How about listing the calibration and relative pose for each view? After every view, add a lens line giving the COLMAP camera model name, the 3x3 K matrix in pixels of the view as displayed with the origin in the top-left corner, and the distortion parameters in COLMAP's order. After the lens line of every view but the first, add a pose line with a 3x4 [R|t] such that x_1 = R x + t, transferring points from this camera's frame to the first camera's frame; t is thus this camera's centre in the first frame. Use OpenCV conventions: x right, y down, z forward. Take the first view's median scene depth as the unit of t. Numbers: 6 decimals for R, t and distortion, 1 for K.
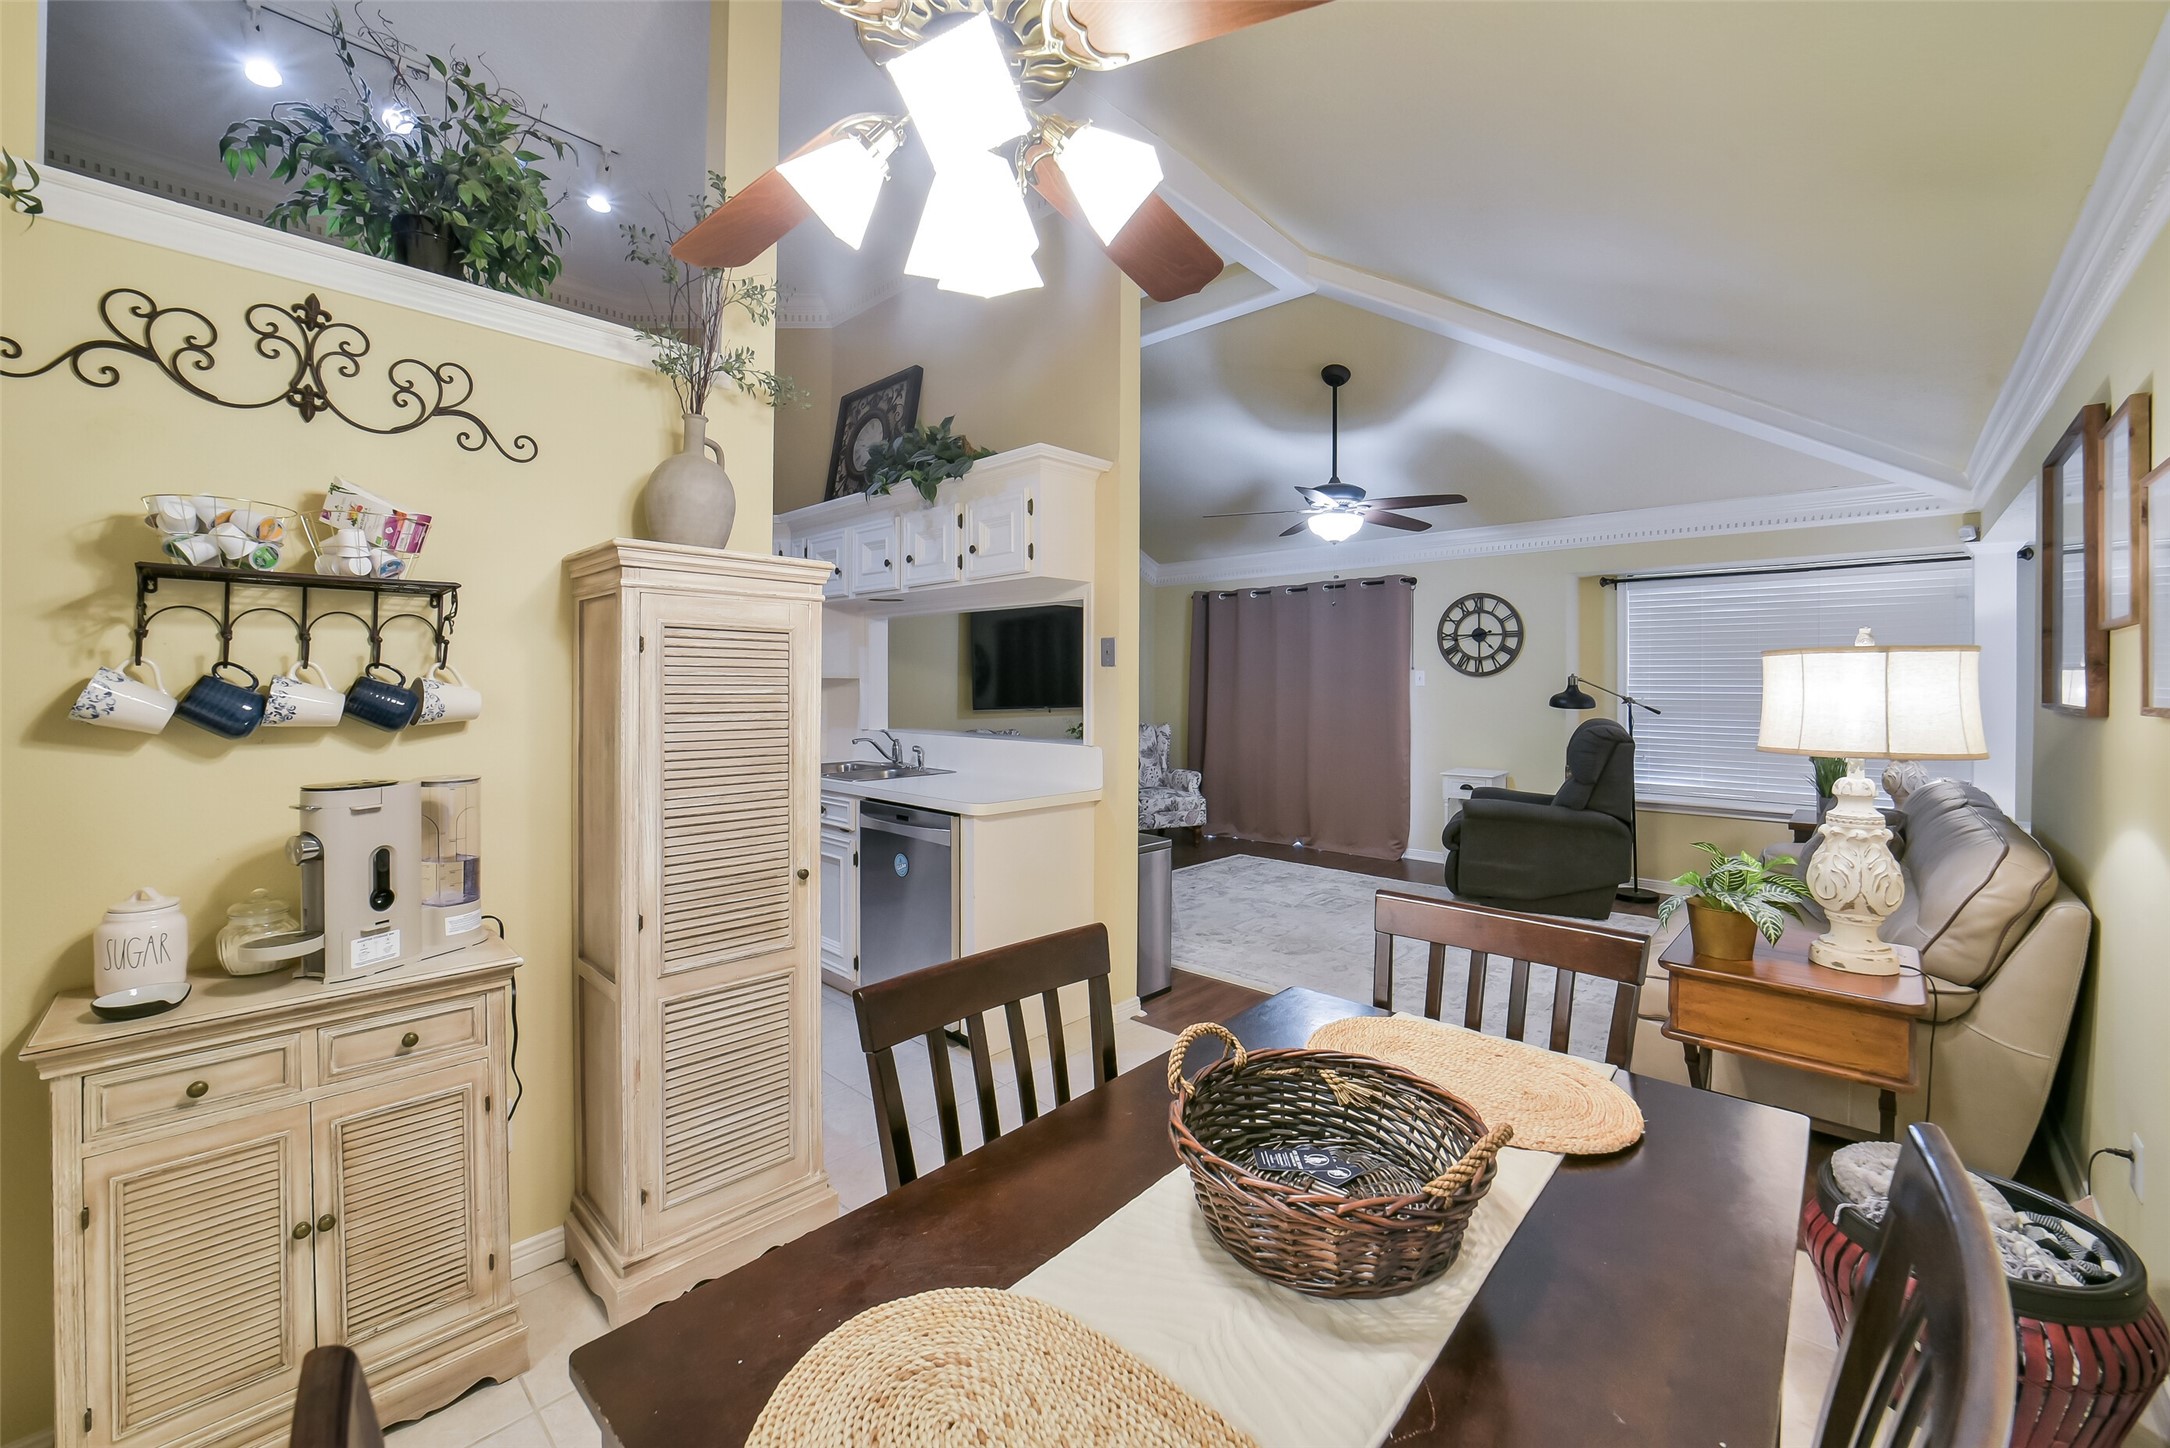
lens RADIAL K [[852.8, 0, 1102.0], [0, 852.8, 679.8], [0, 0, 1]] dist [-0.024605, 0.001732]
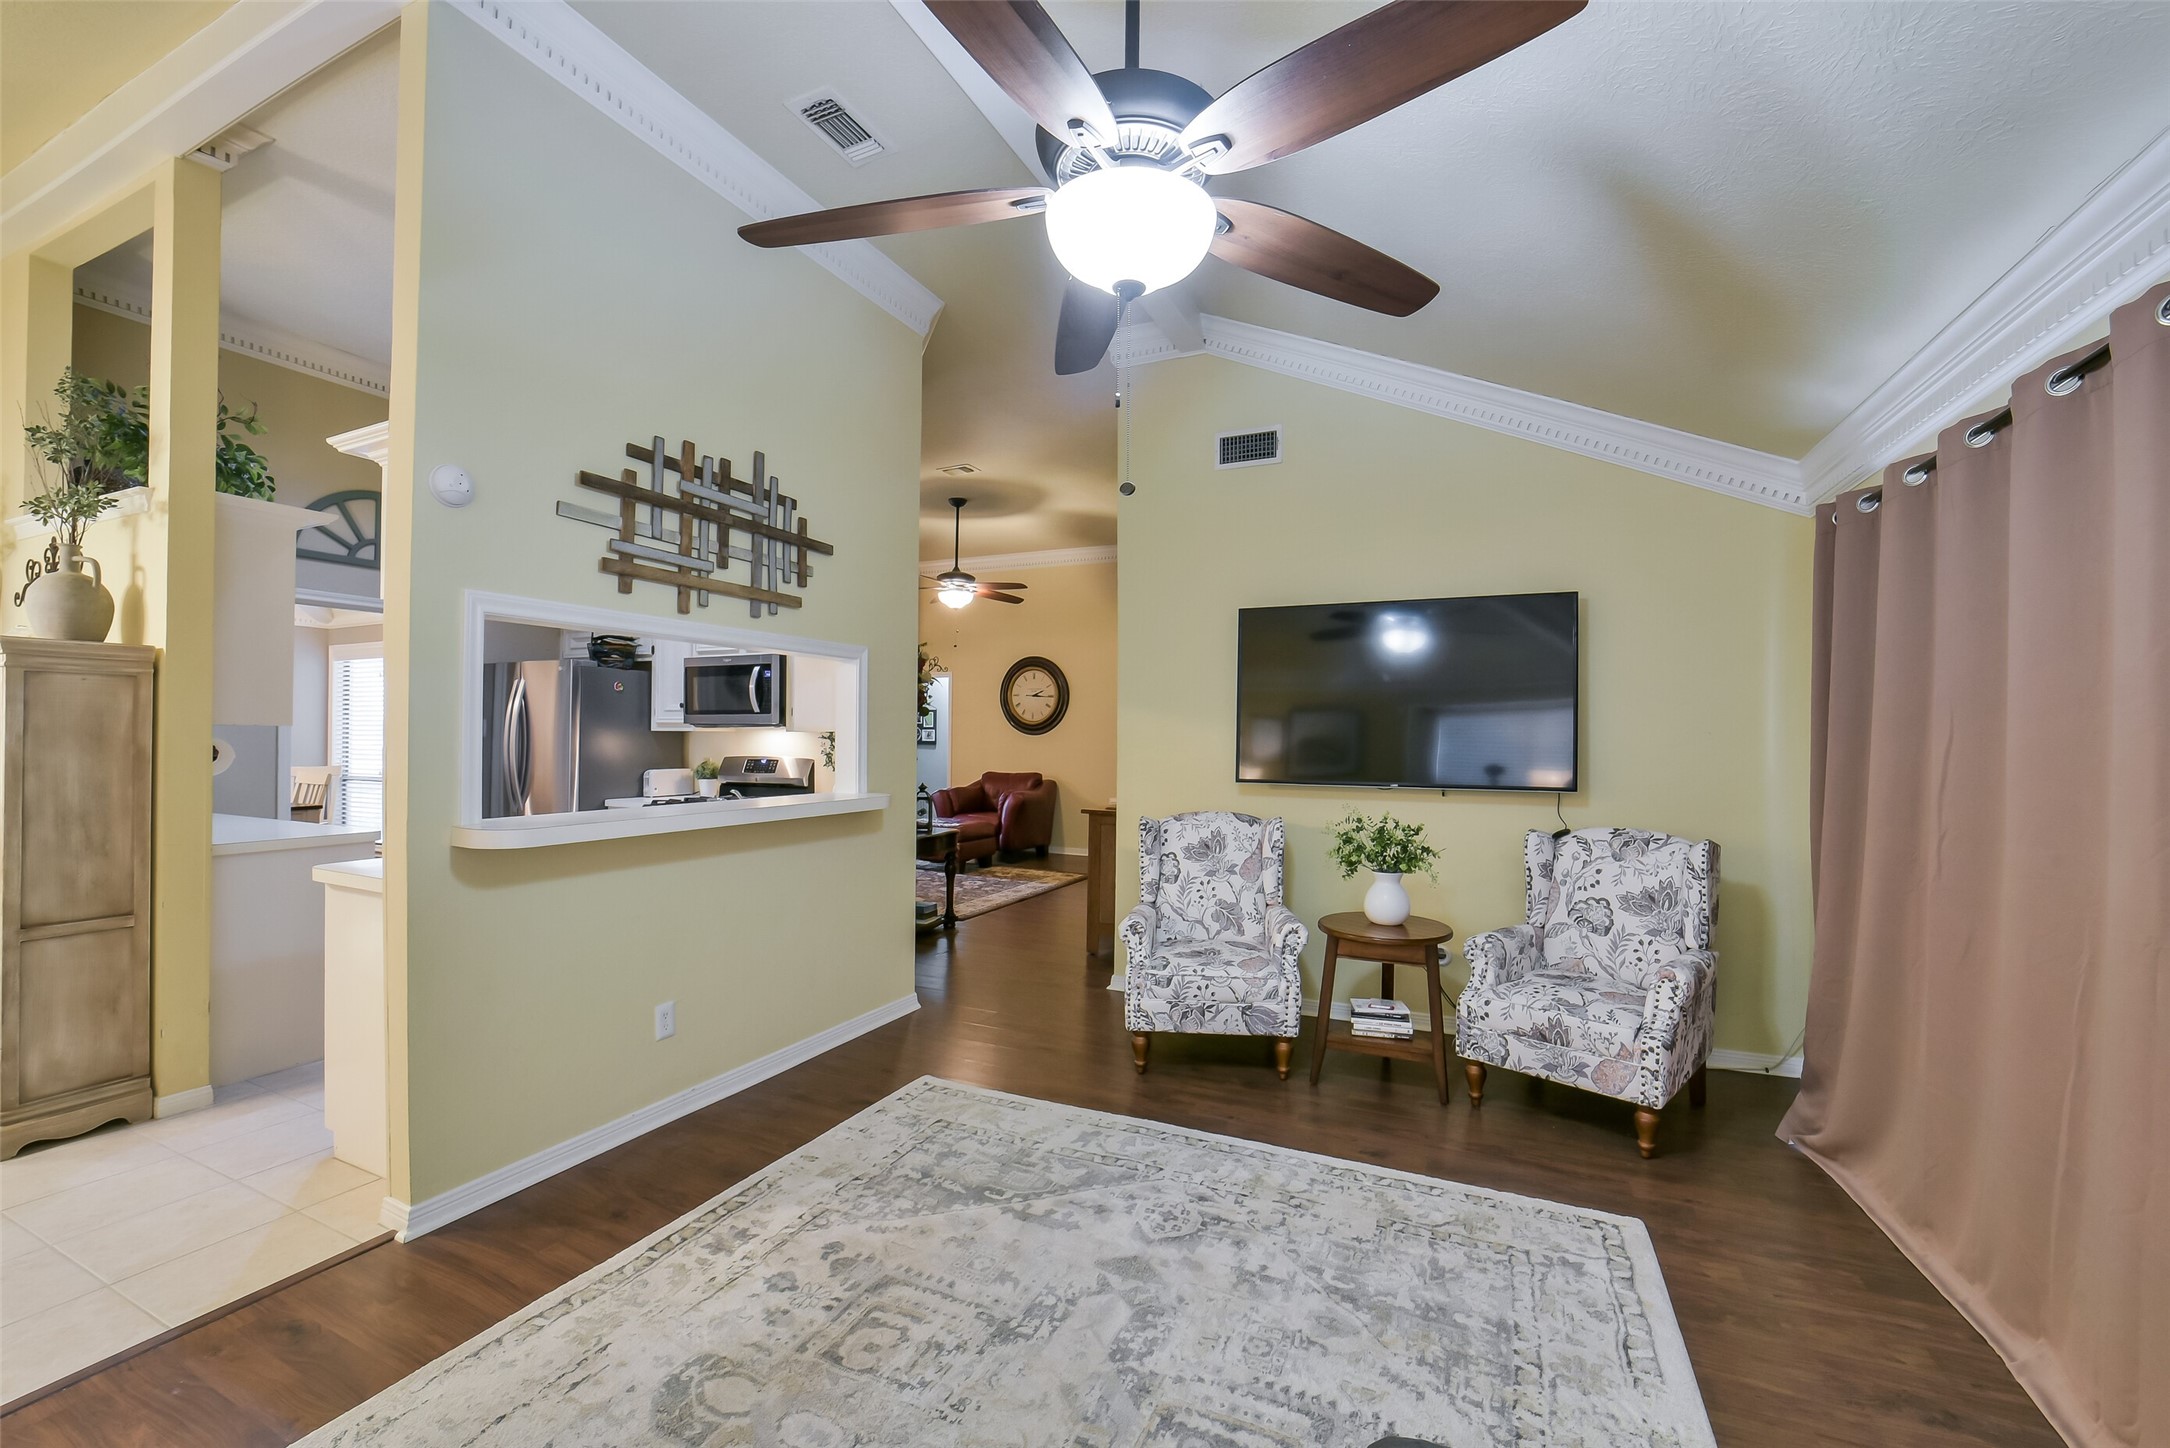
lens RADIAL K [[852.8, 0, 1087.7], [0, 852.8, 737.9], [0, 0, 1]] dist [-0.024605, 0.001732]
pose [[0.314759, 0.000047, -0.949171, 0.459874], [-0.001291, 0.999999, -0.000379, 0.001152], [0.949171, 0.001345, 0.314759, 0.719728]]
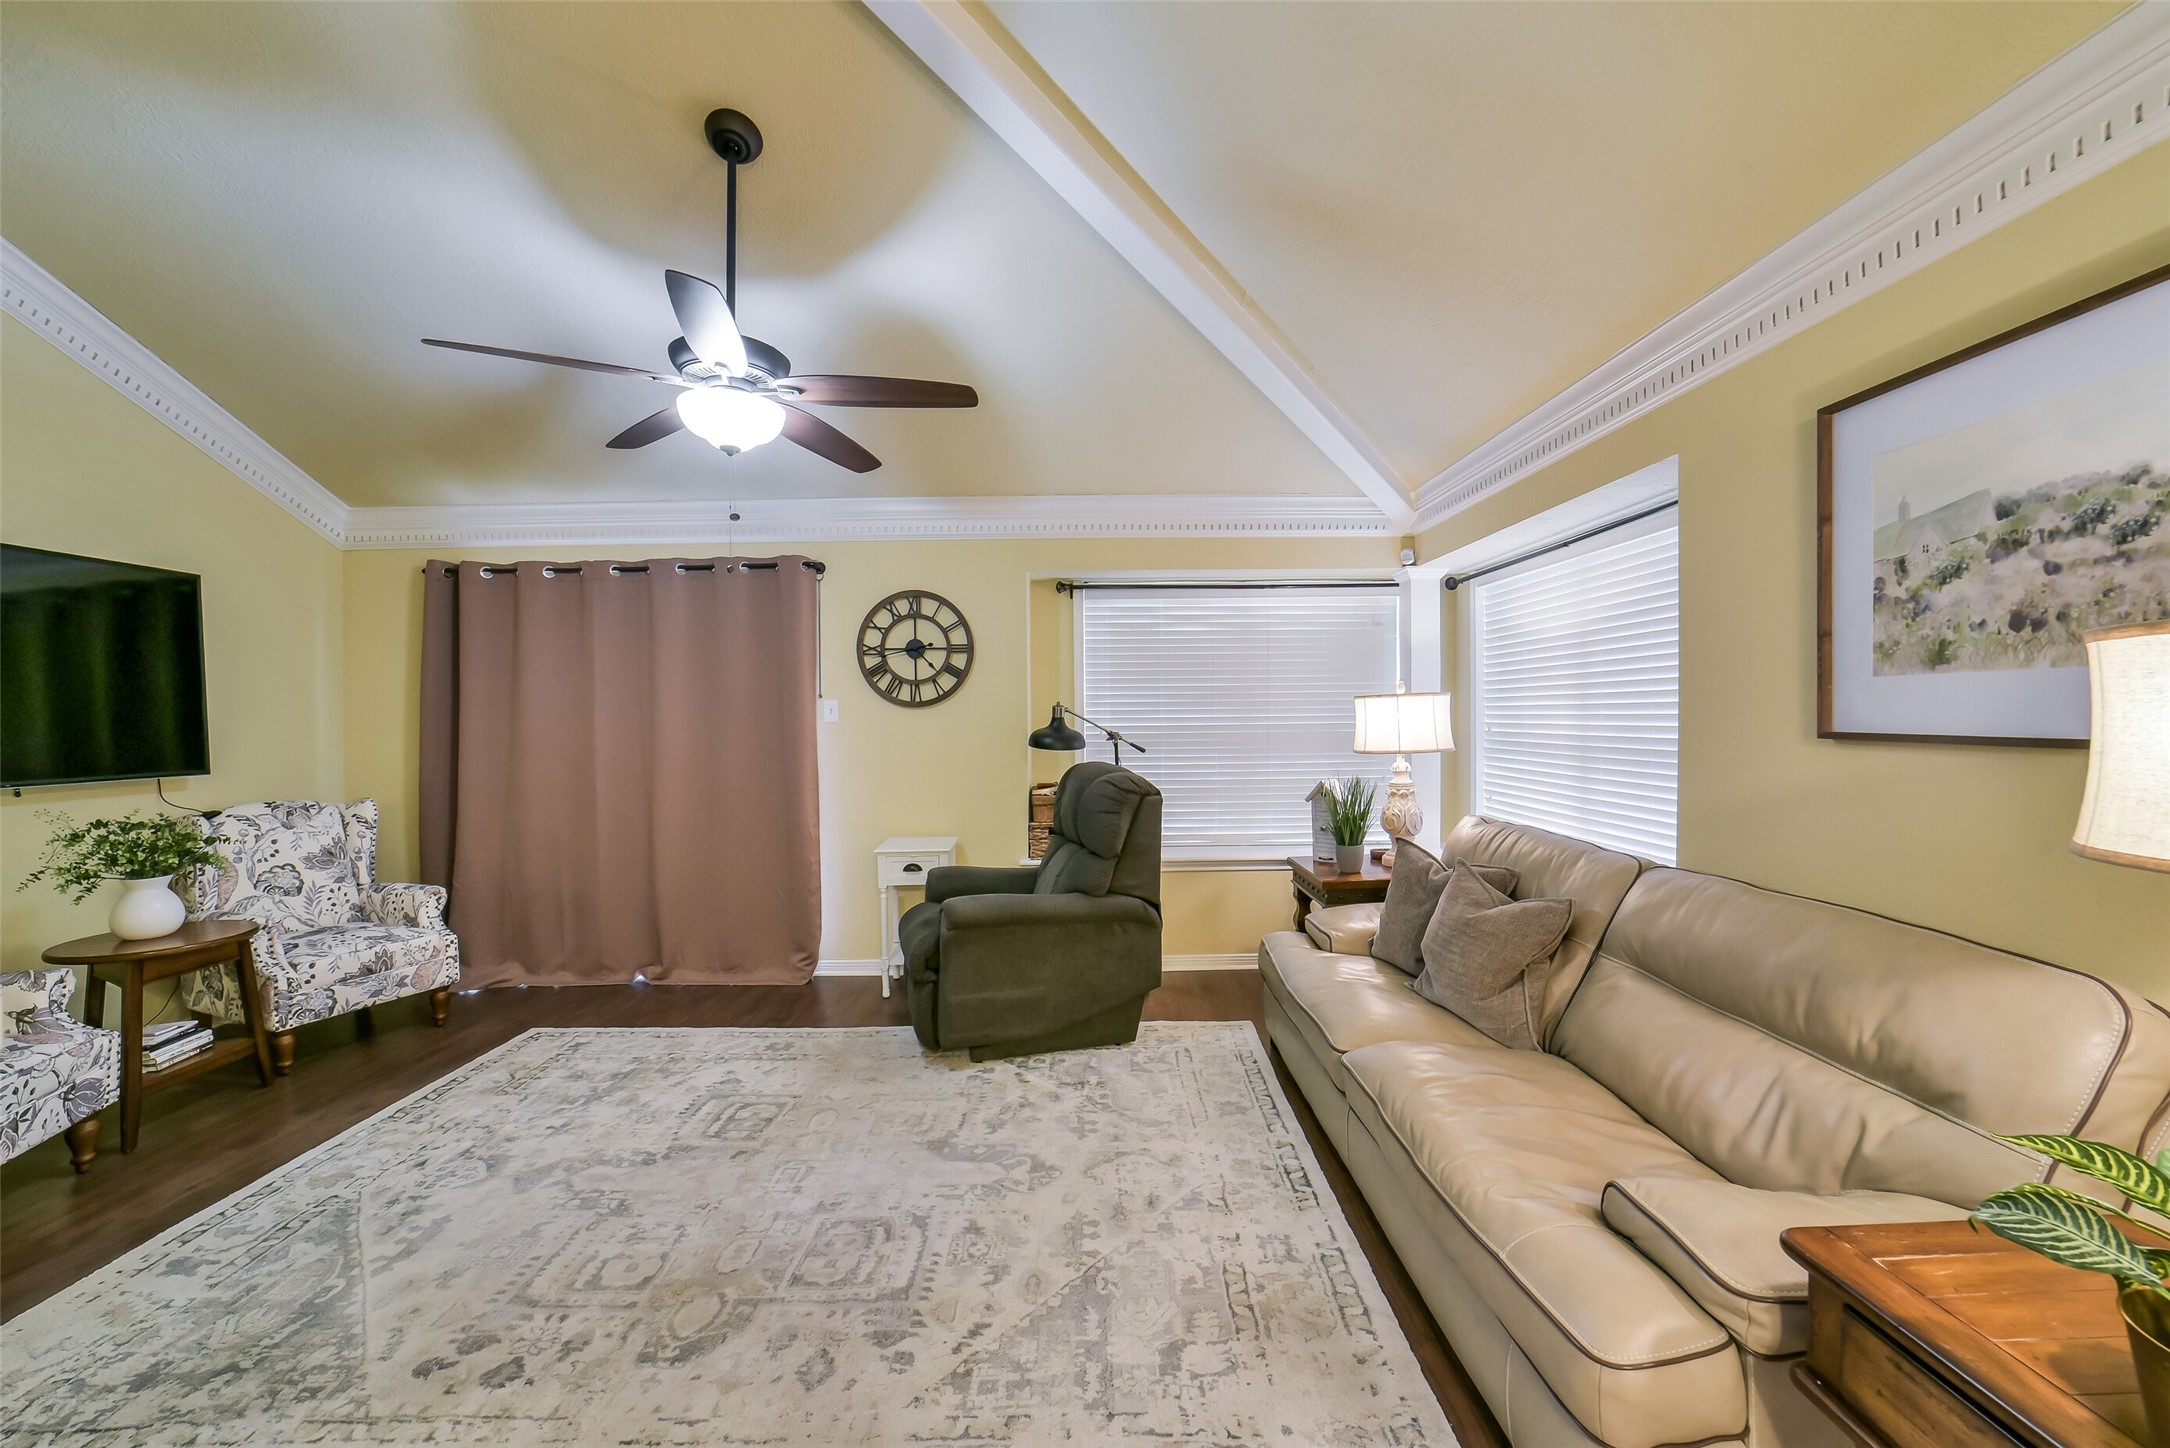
lens RADIAL K [[852.8, 0, 1081.9], [0, 852.8, 722.7], [0, 0, 1]] dist [-0.024605, 0.001732]
pose [[0.734496, -0.016316, 0.678417, 0.060083], [0.011778, 0.999867, 0.011296, 0.002660], [-0.678511, -0.000306, 0.734590, 0.378552]]
